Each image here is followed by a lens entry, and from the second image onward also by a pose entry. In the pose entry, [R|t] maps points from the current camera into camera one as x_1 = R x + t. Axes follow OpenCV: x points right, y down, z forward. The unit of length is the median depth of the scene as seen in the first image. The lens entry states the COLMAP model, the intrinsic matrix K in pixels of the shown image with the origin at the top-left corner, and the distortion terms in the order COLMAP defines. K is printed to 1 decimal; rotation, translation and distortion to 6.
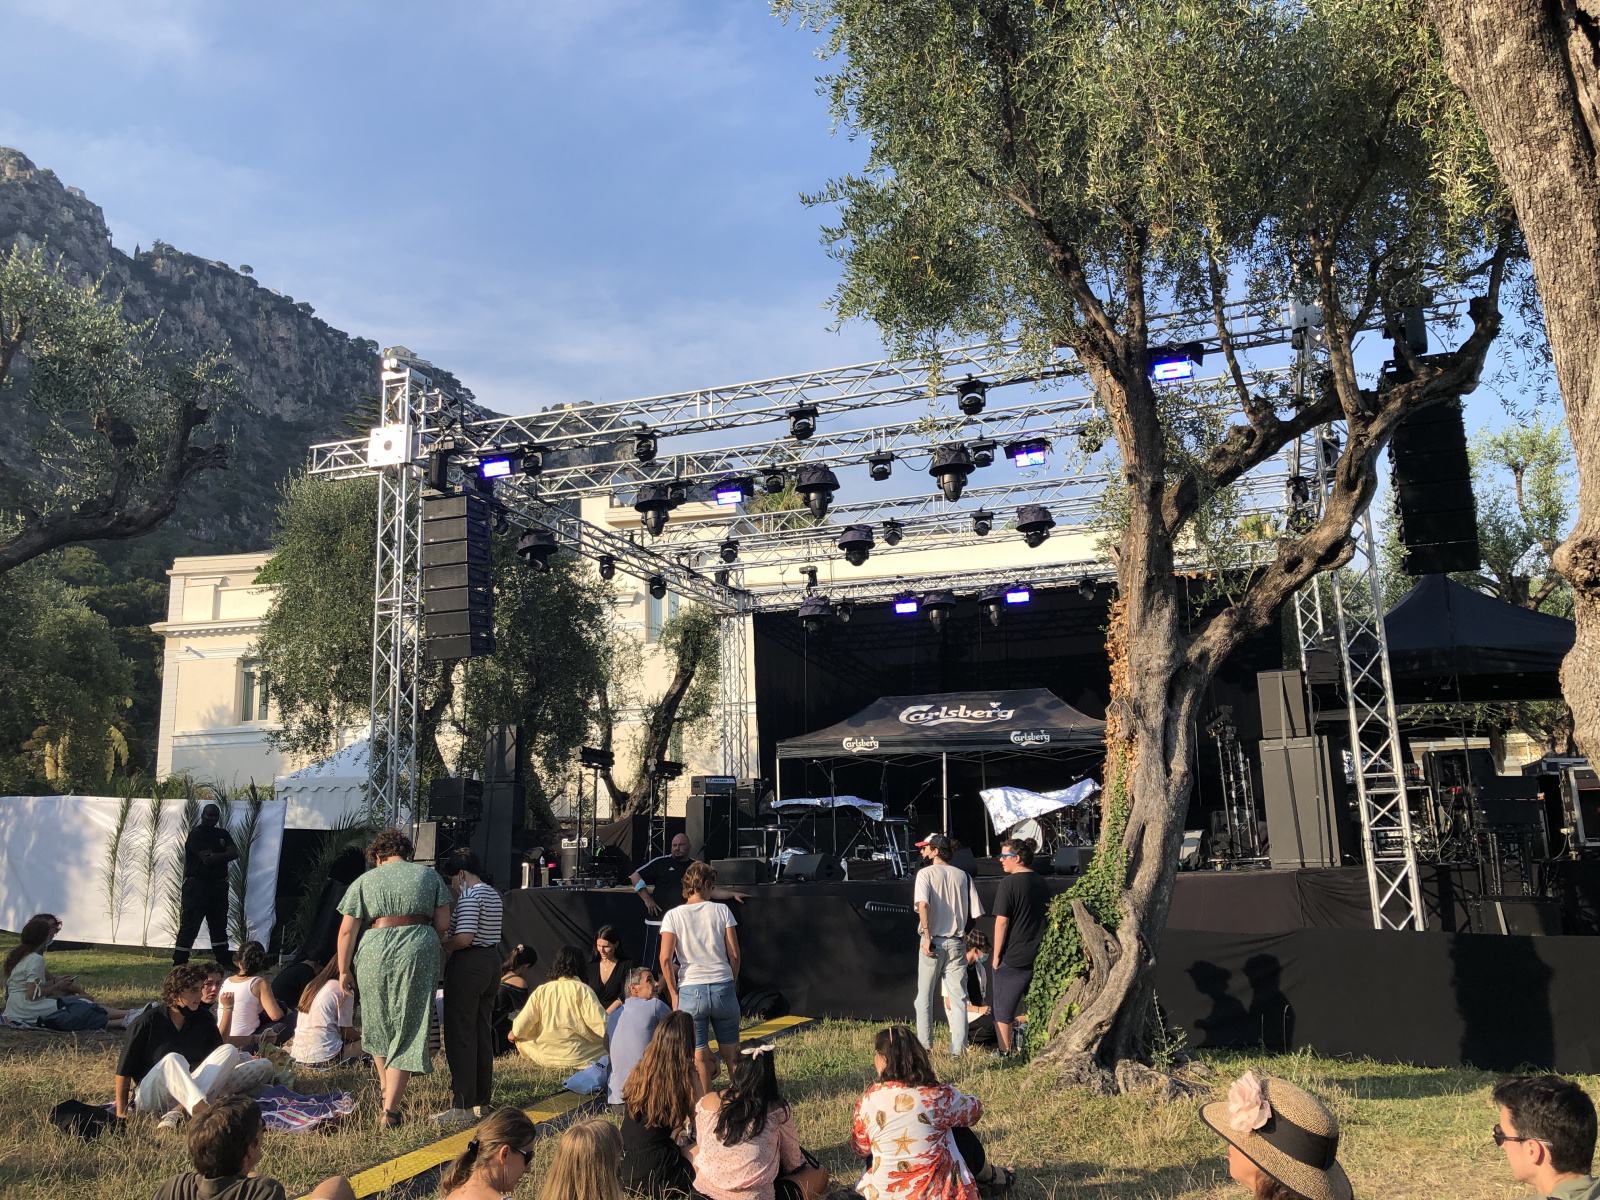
lens RADIAL K [[1305.9, 0, 791.1], [0, 1305.9, 566.1], [0, 0, 1]] dist [0.020886, -0.010070]
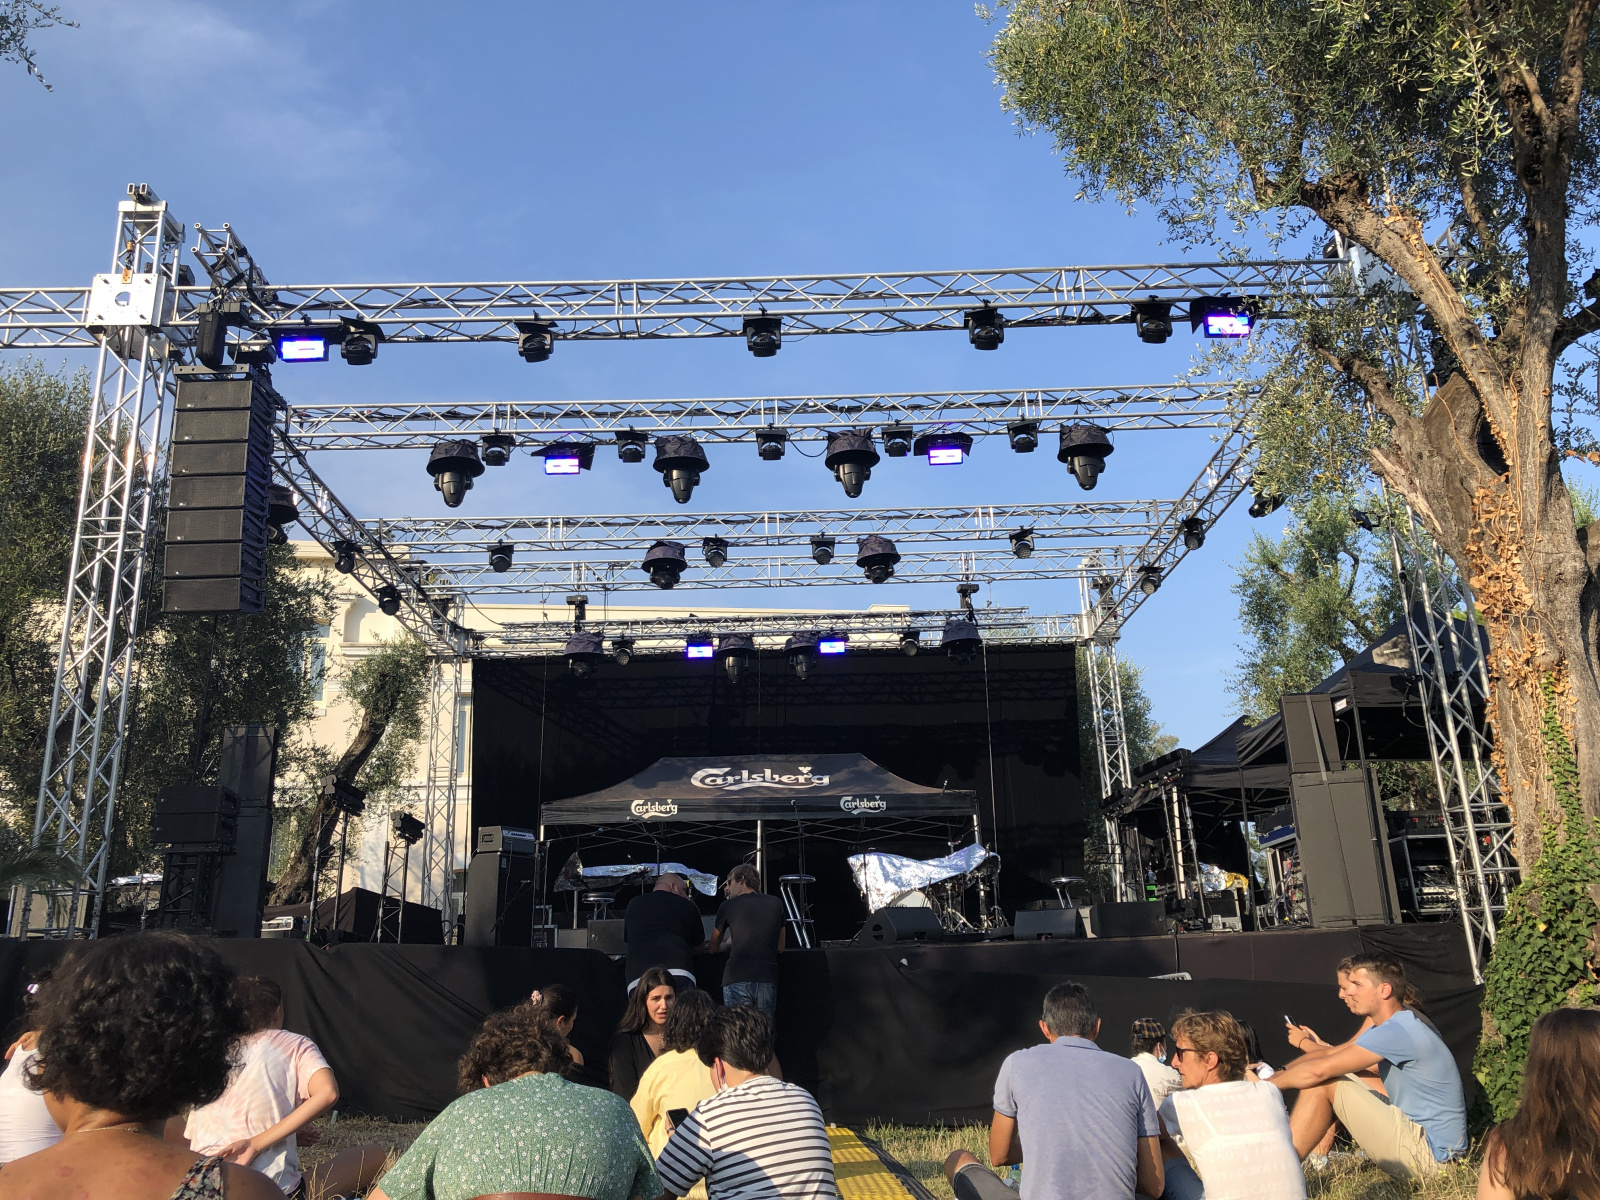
lens RADIAL K [[1305.9, 0, 791.1], [0, 1305.9, 566.1], [0, 0, 1]] dist [0.020886, -0.010070]
pose [[0.936180, 0.107130, 0.334799, -0.154561], [-0.069241, 0.989969, -0.123158, 0.082238], [-0.344635, 0.092116, 0.934206, 0.202905]]
